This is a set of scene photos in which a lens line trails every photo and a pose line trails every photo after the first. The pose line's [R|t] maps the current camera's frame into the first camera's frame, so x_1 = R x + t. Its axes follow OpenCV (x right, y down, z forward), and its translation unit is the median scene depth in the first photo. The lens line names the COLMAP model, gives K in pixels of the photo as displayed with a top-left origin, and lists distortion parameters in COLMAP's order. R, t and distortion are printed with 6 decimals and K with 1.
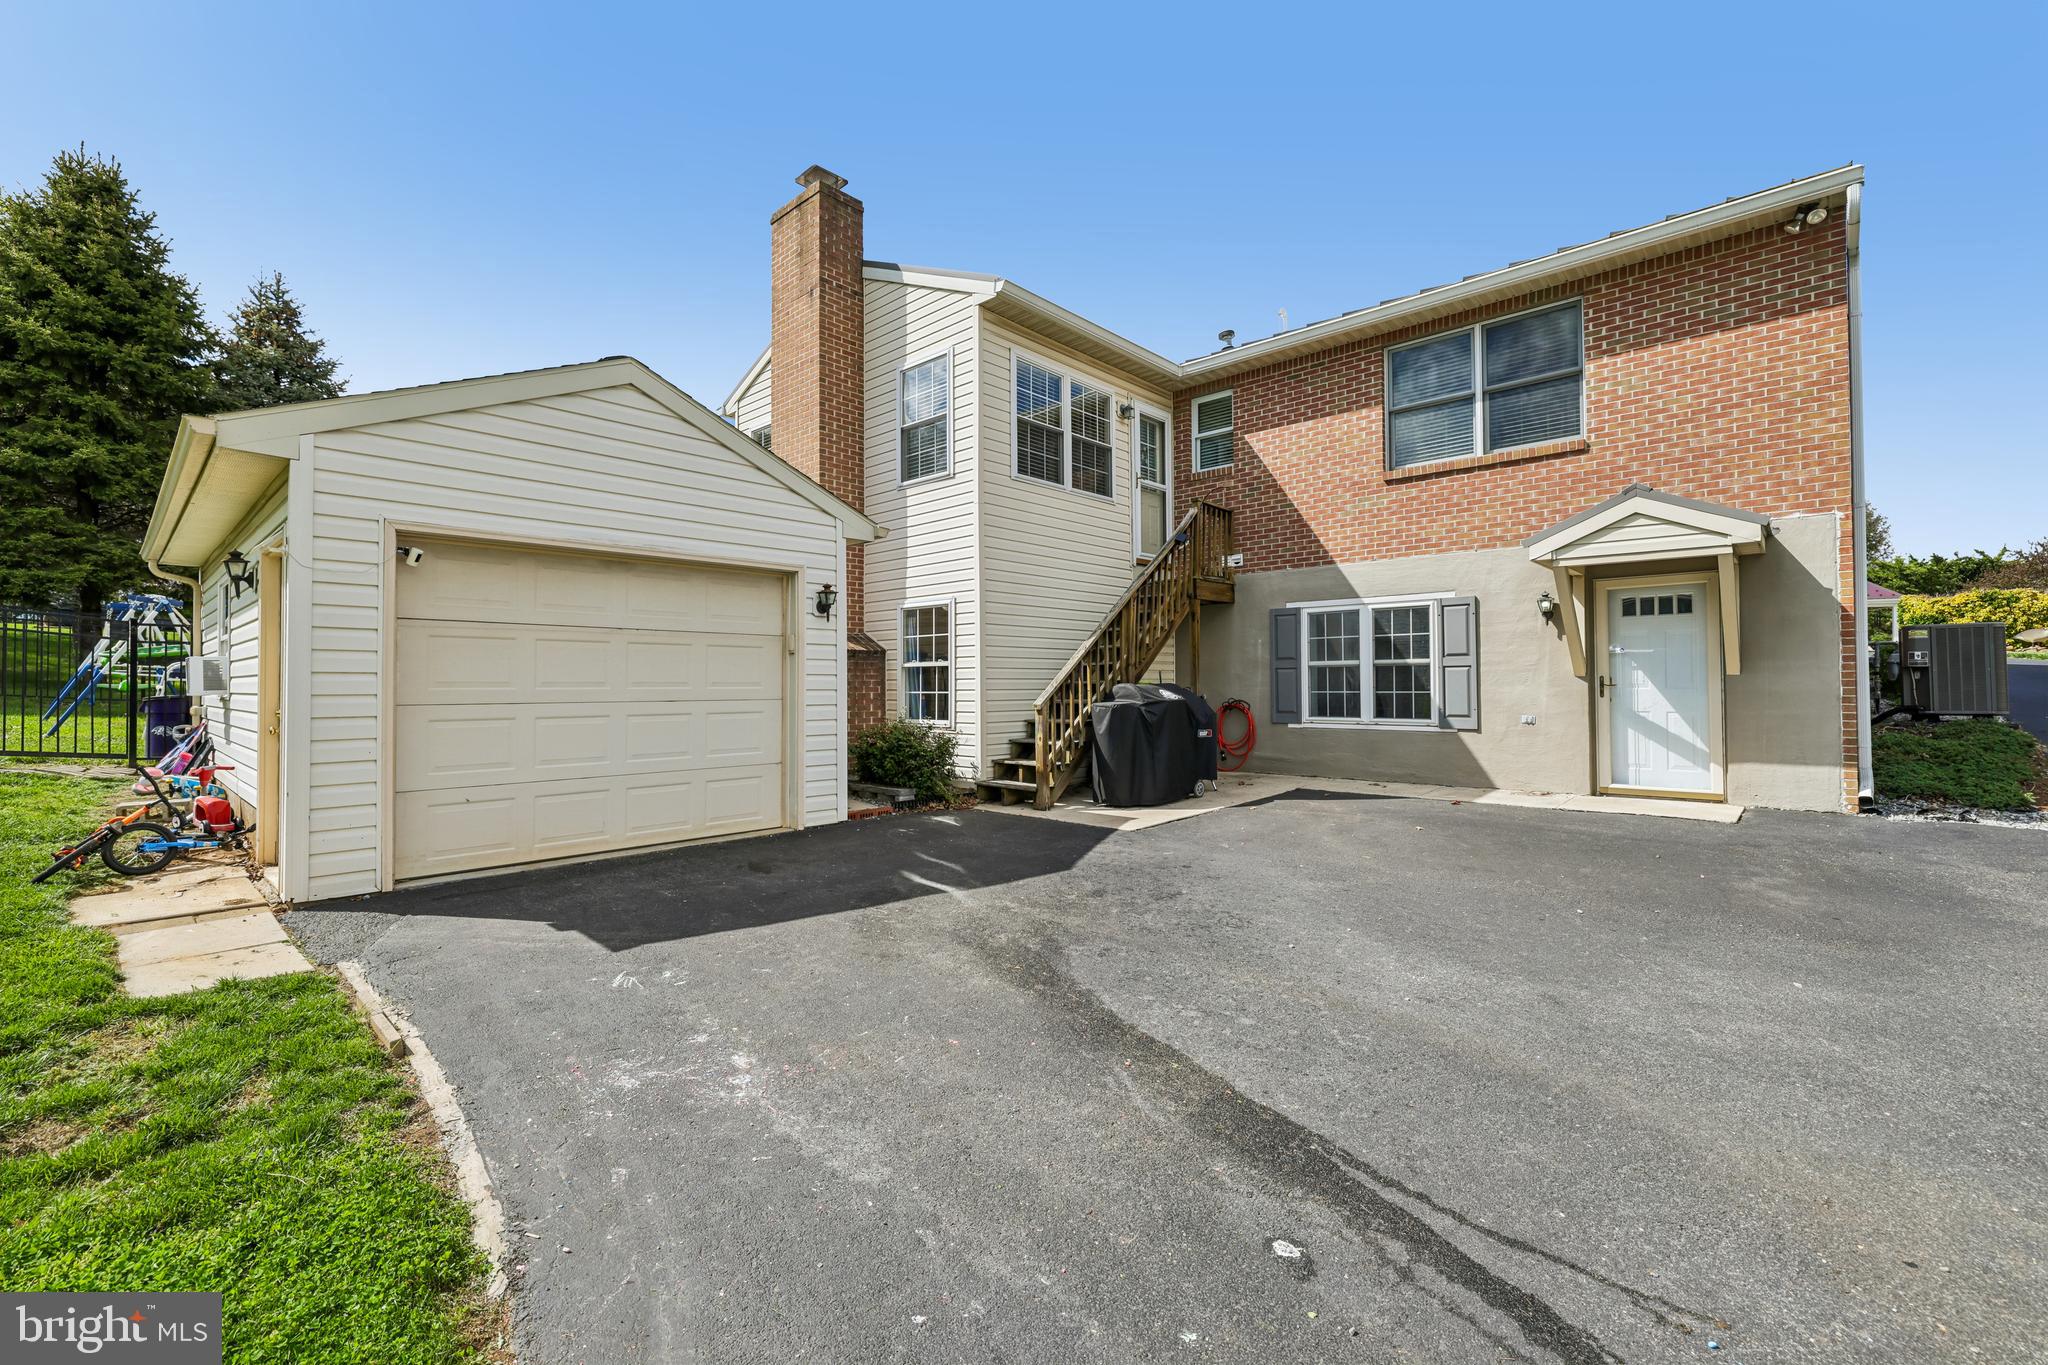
lens RADIAL K [[864.7, 0, 1024.0], [0, 864.7, 682.5], [0, 0, 1]] dist [-0.001054, 0.000146]
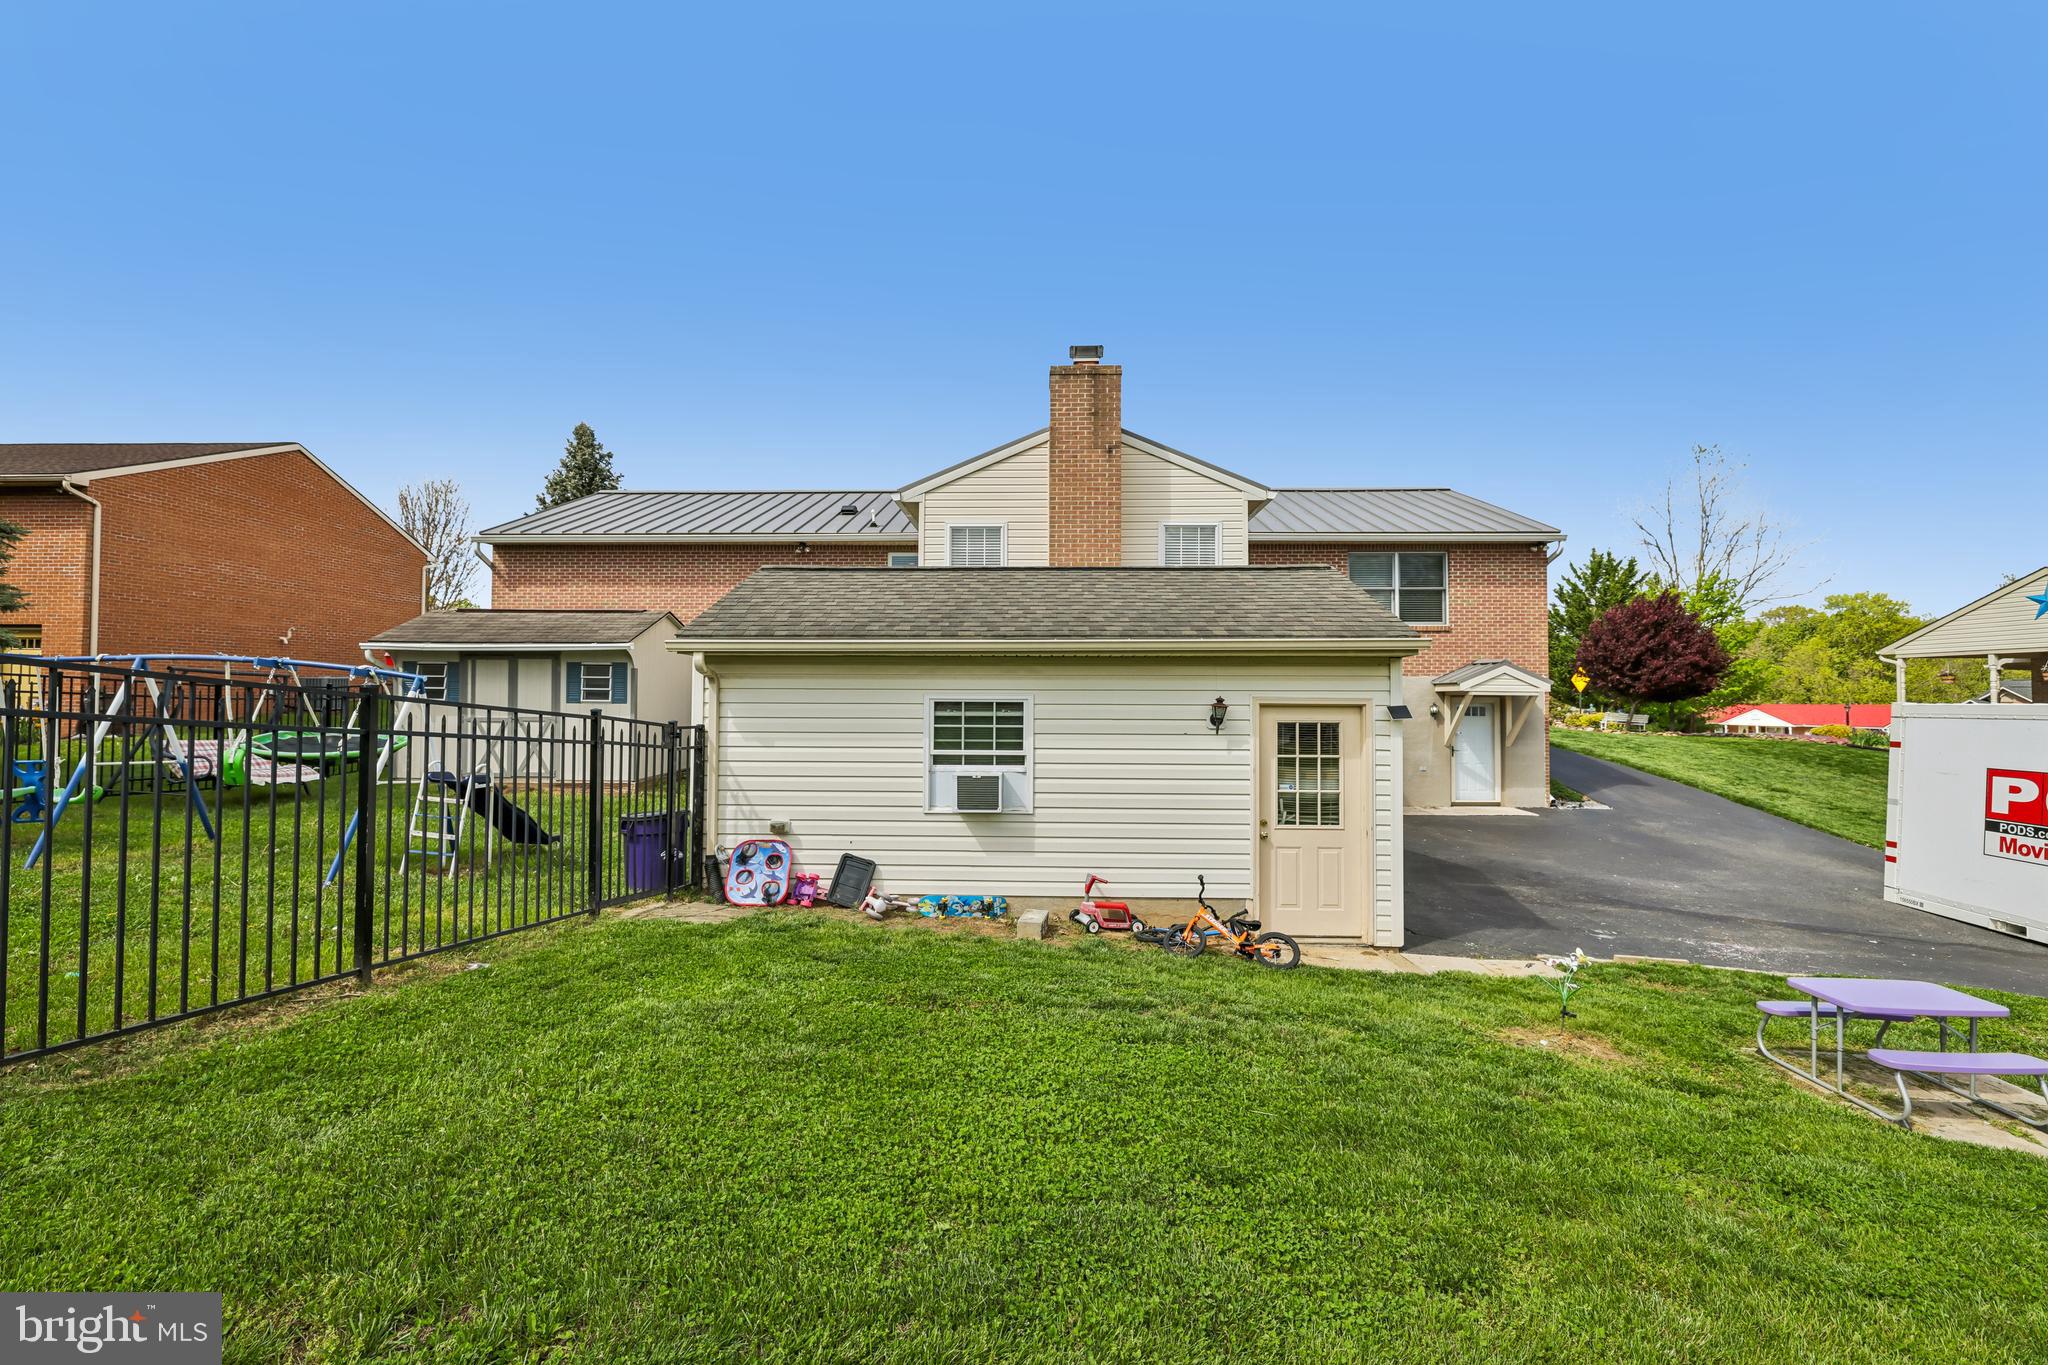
lens RADIAL K [[864.7, 0, 1024.0], [0, 864.7, 682.5], [0, 0, 1]] dist [-0.001054, 0.000146]
pose [[0.750601, 0.022088, 0.660386, -1.233081], [-0.010863, 0.999719, -0.021090, -0.090550], [-0.660666, 0.008656, 0.750630, 0.148922]]
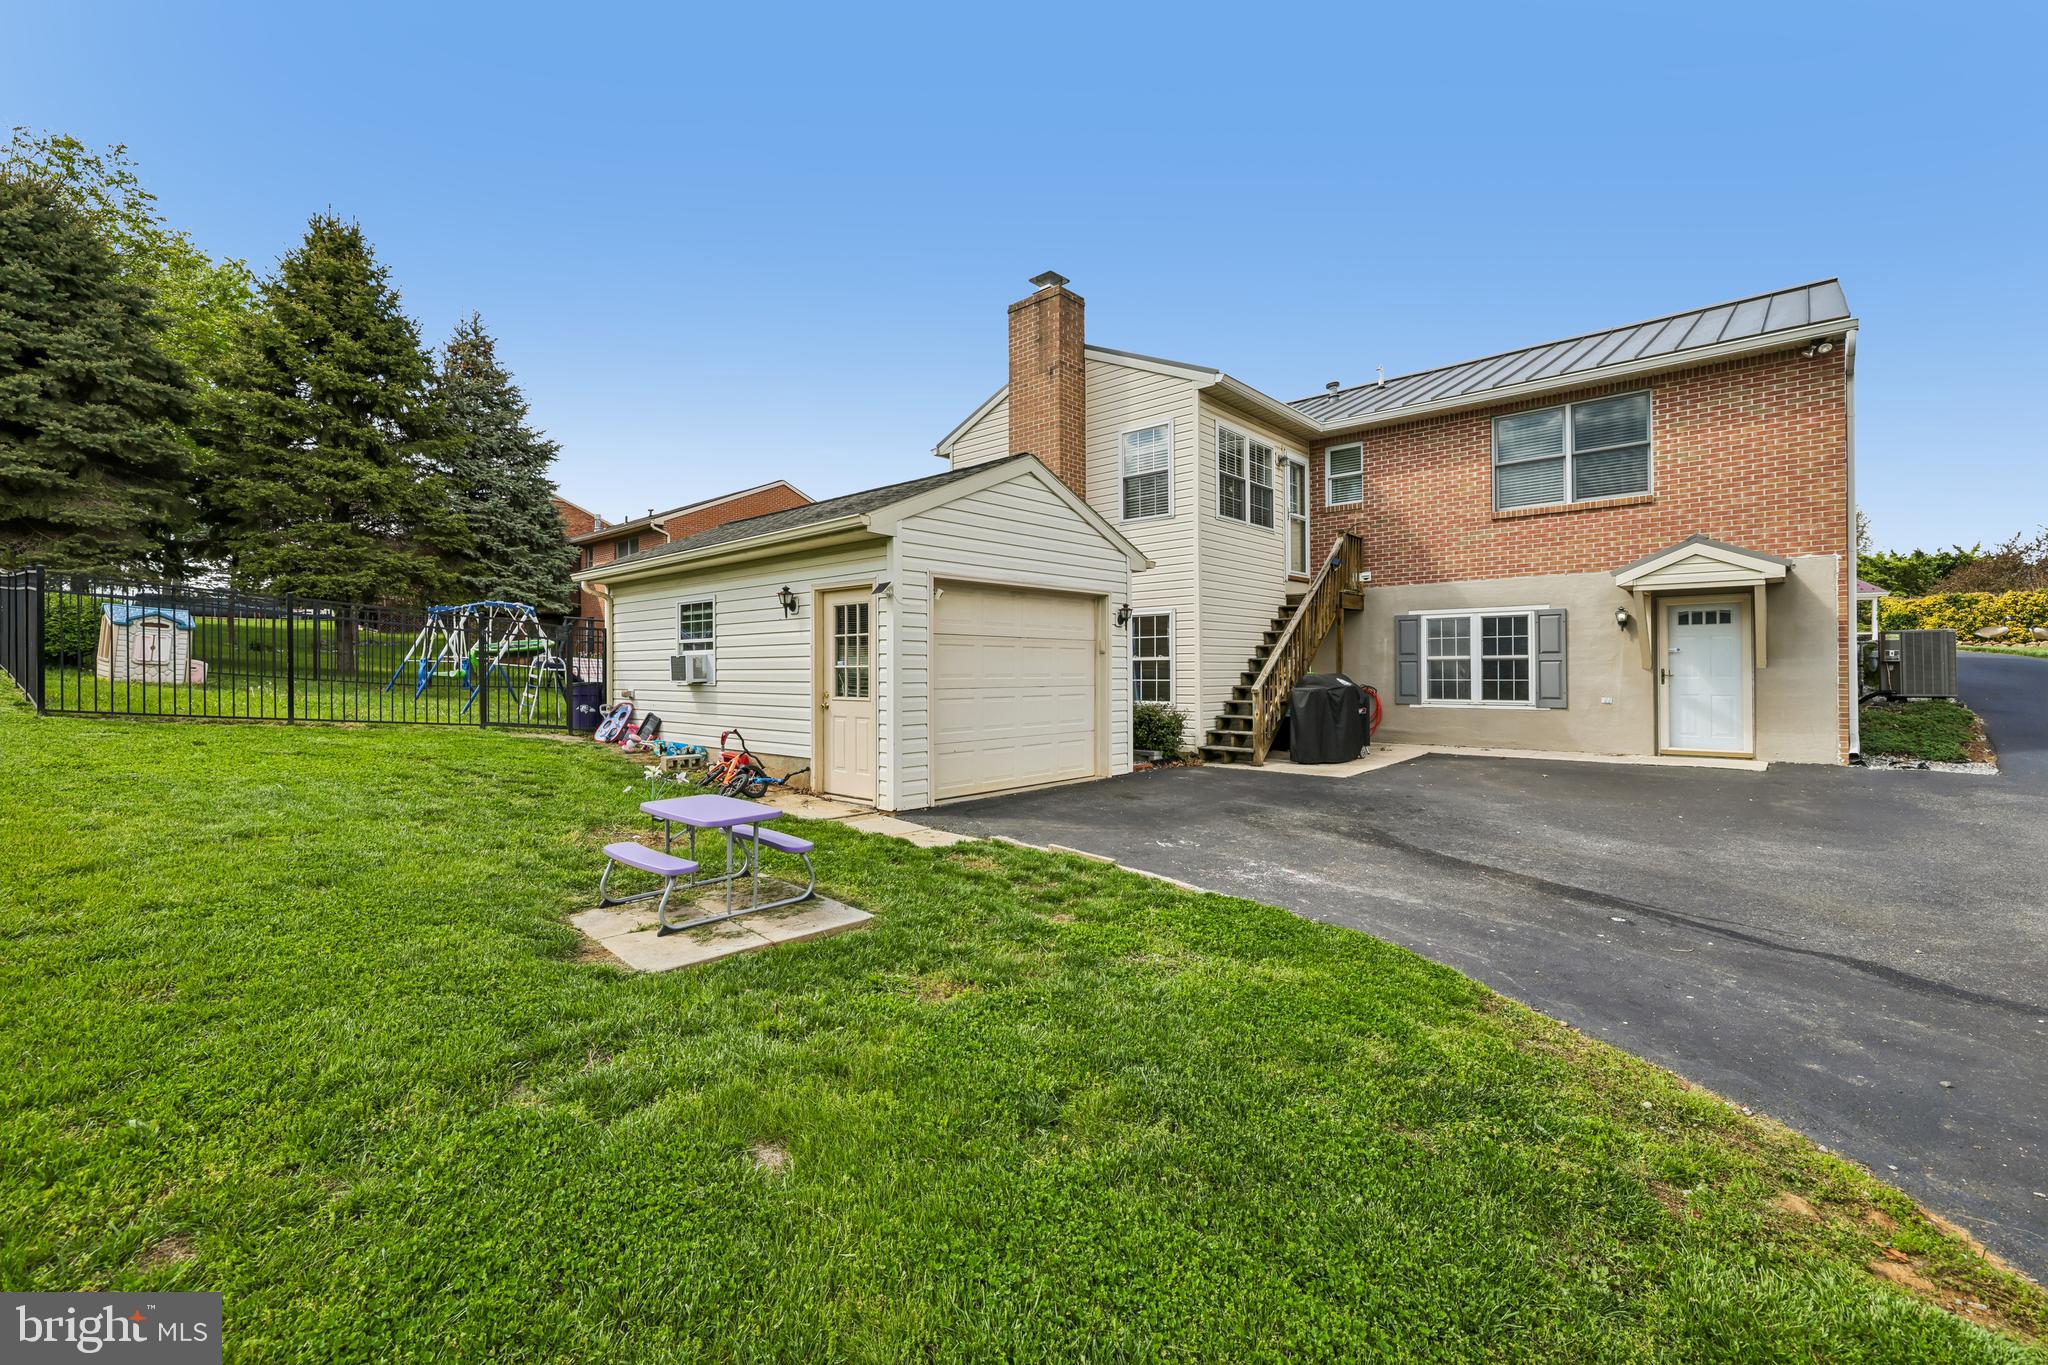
lens RADIAL K [[861.8, 0, 1022.6], [0, 861.8, 678.6], [0, 0, 1]] dist [0.000341, -0.000835]
pose [[0.999945, 0.000619, 0.010454, -0.321396], [-0.000746, 0.999927, 0.012061, -0.006544], [-0.010446, -0.012068, 0.999873, -0.316260]]
